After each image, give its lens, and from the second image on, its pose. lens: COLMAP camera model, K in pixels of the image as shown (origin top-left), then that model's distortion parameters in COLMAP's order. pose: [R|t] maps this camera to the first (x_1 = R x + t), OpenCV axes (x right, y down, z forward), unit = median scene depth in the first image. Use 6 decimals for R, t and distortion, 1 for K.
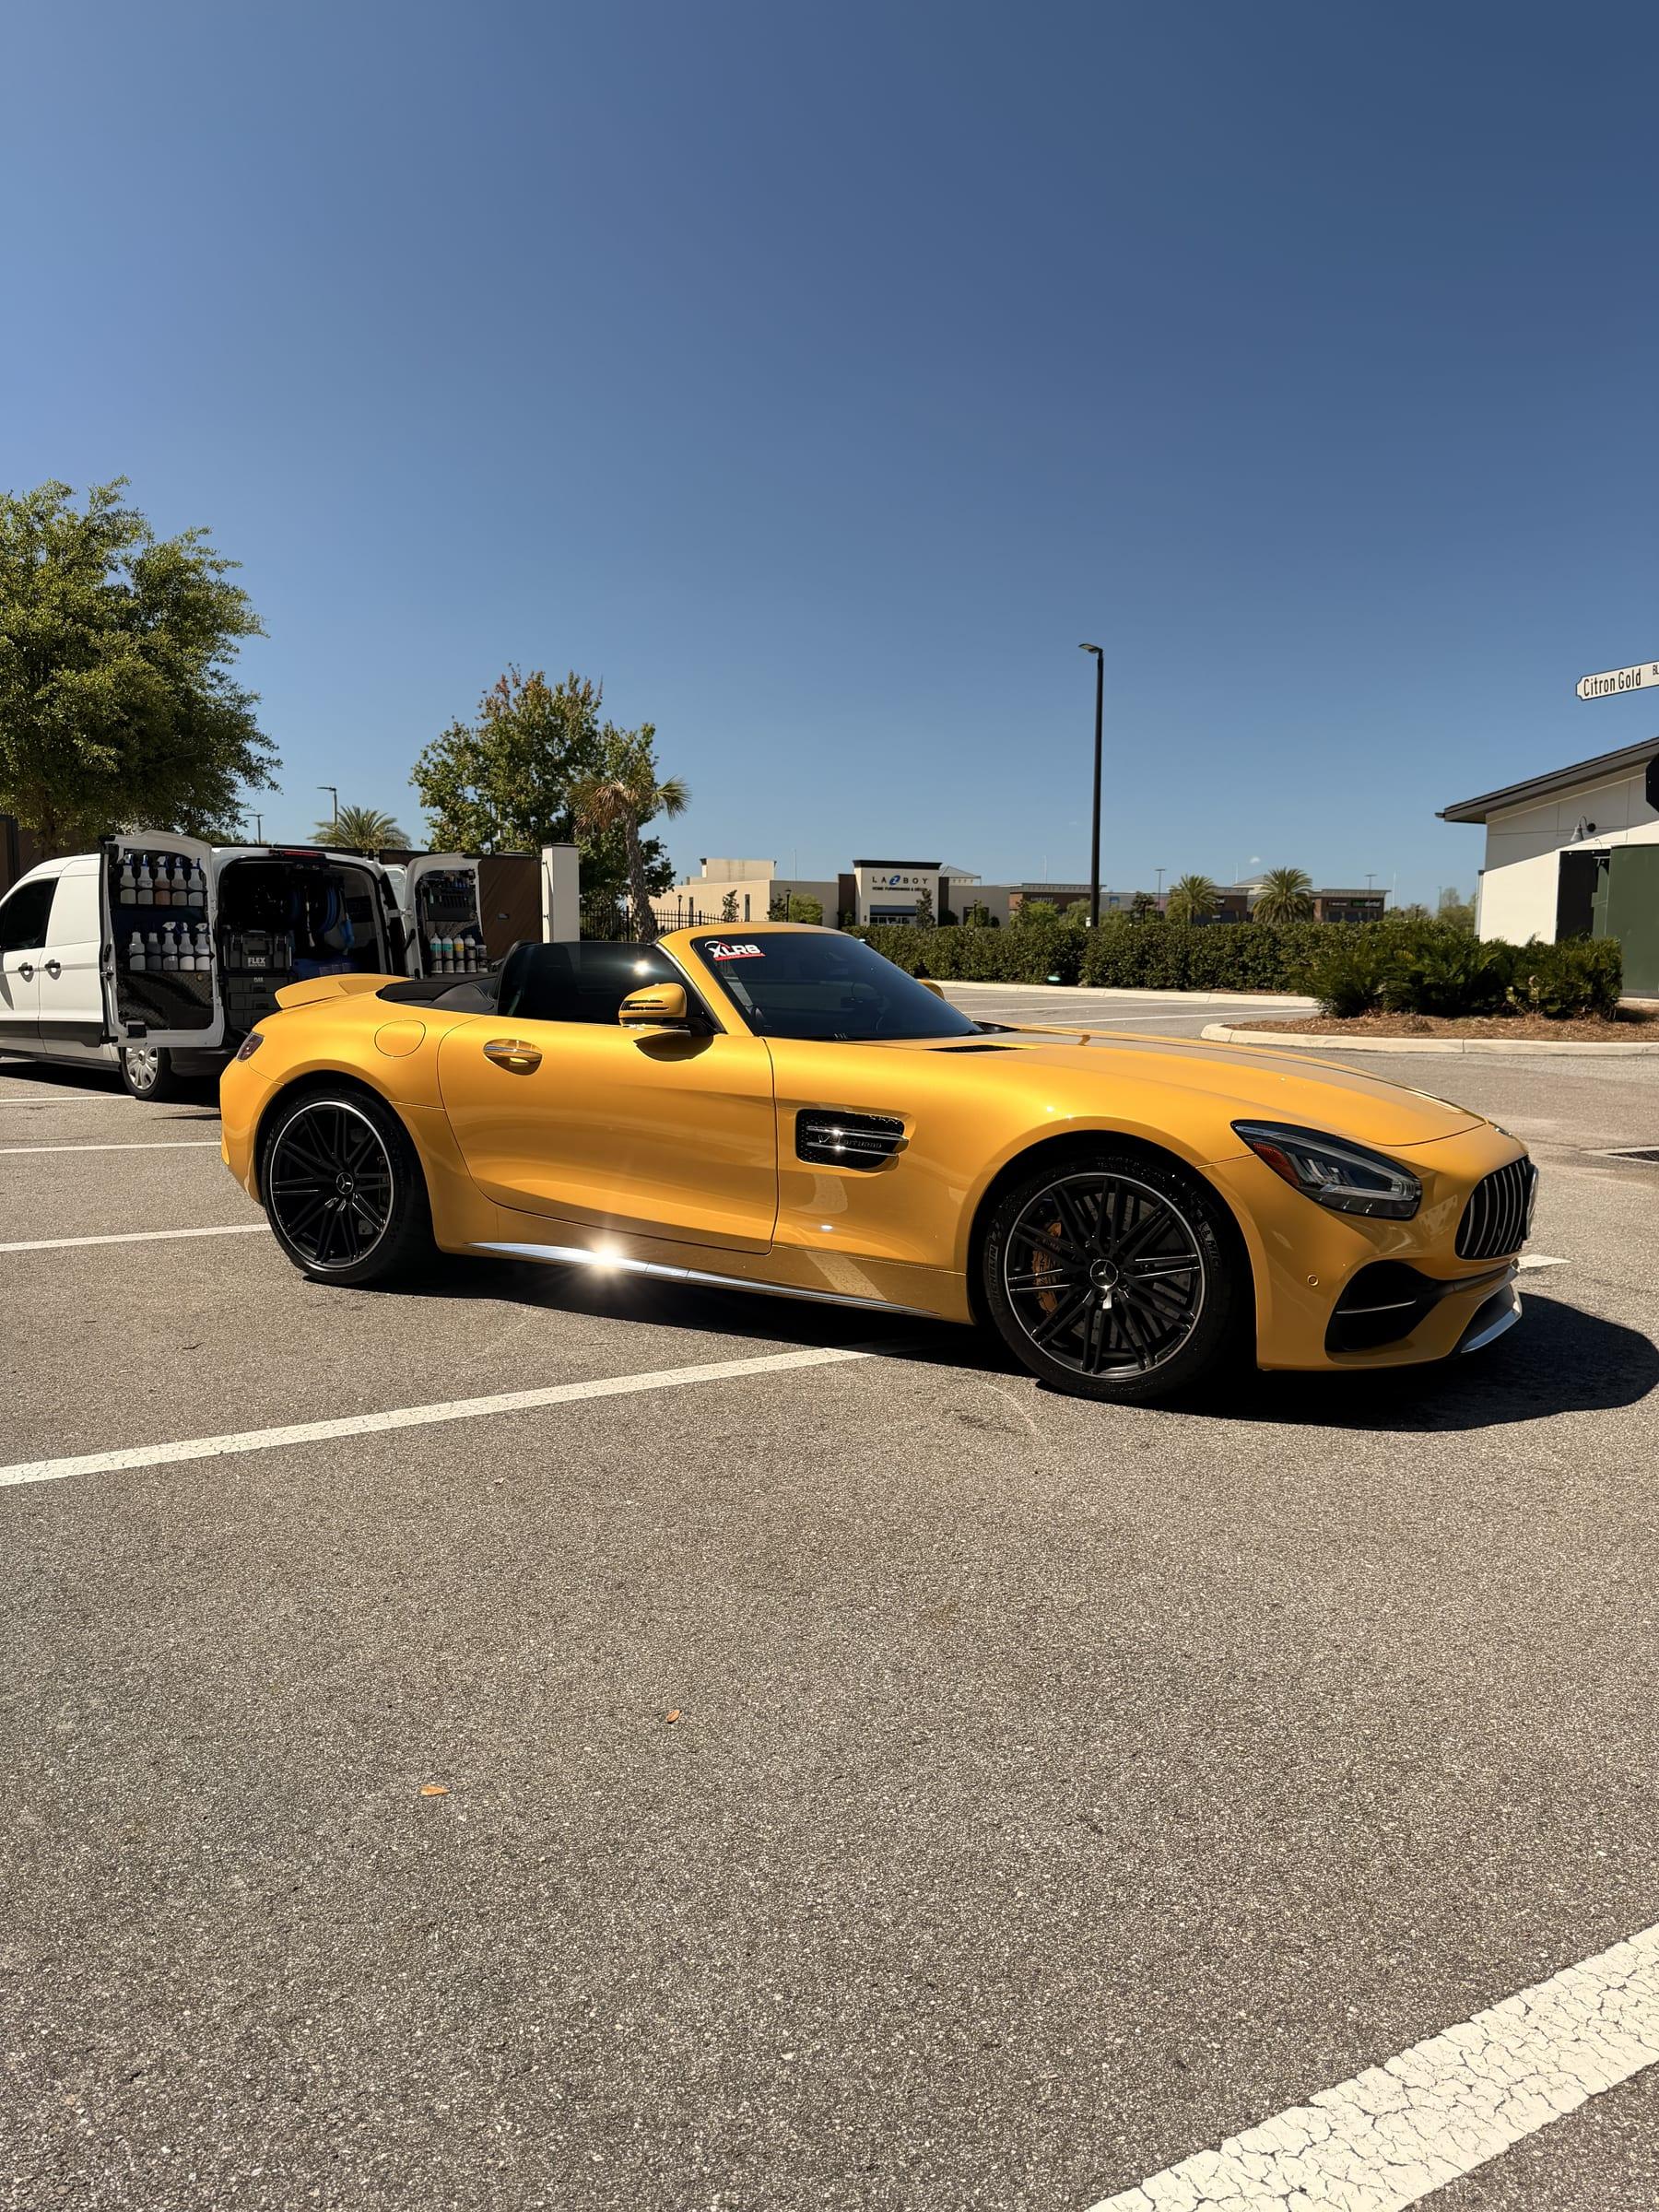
lens RADIAL K [[1607.8, 0, 829.5], [0, 1607.8, 1106.0], [0, 0, 1]] dist [0.155747, -0.215531]
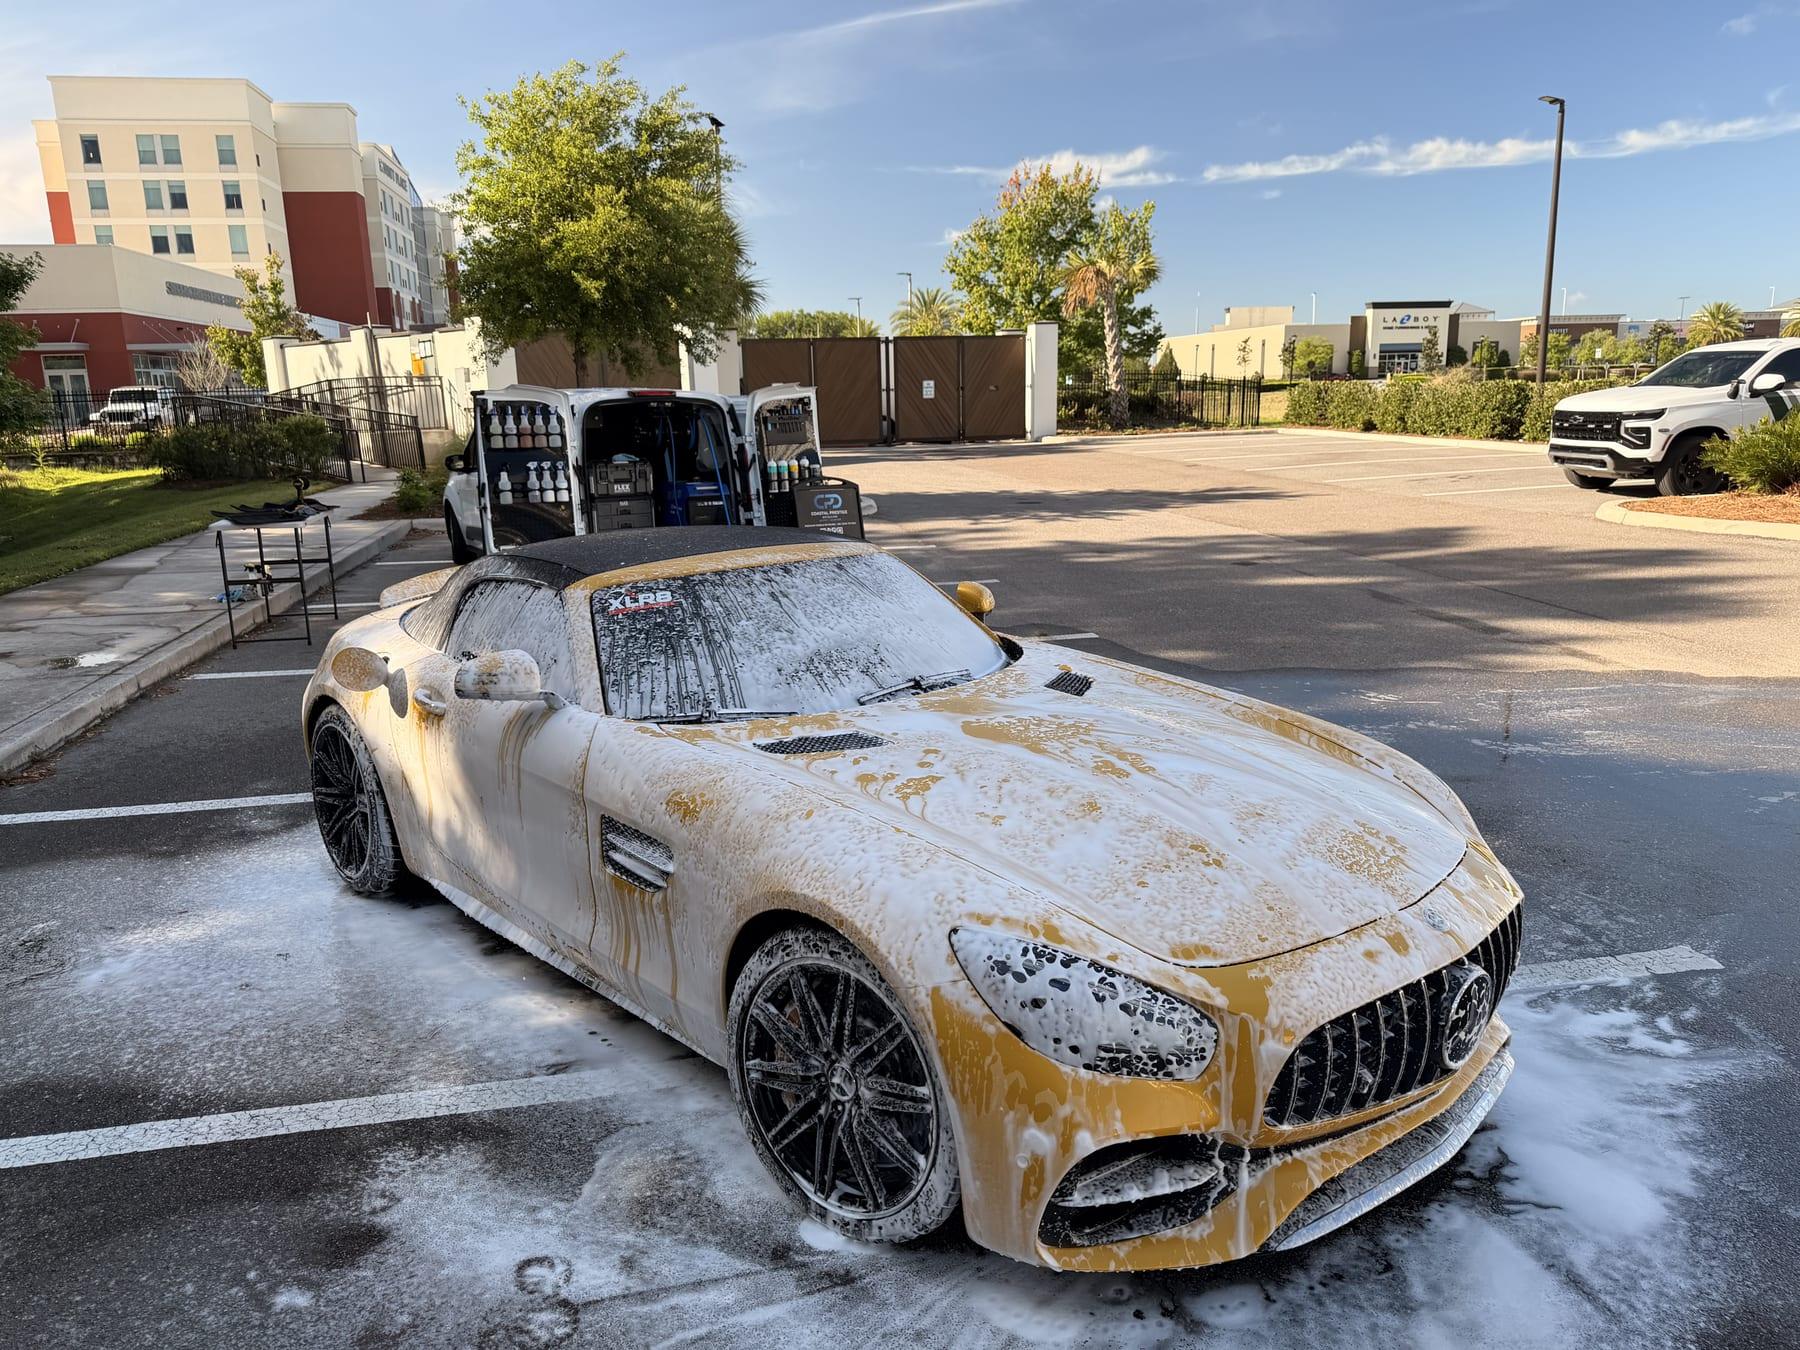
lens RADIAL K [[1308.3, 0, 900.0], [0, 1308.3, 675.0], [0, 0, 1]] dist [0.155747, -0.215531]
pose [[0.947254, 0.040526, -0.317912, 0.094043], [-0.003247, 0.993135, 0.116925, -0.041407], [0.320468, -0.109726, 0.940883, 0.093055]]
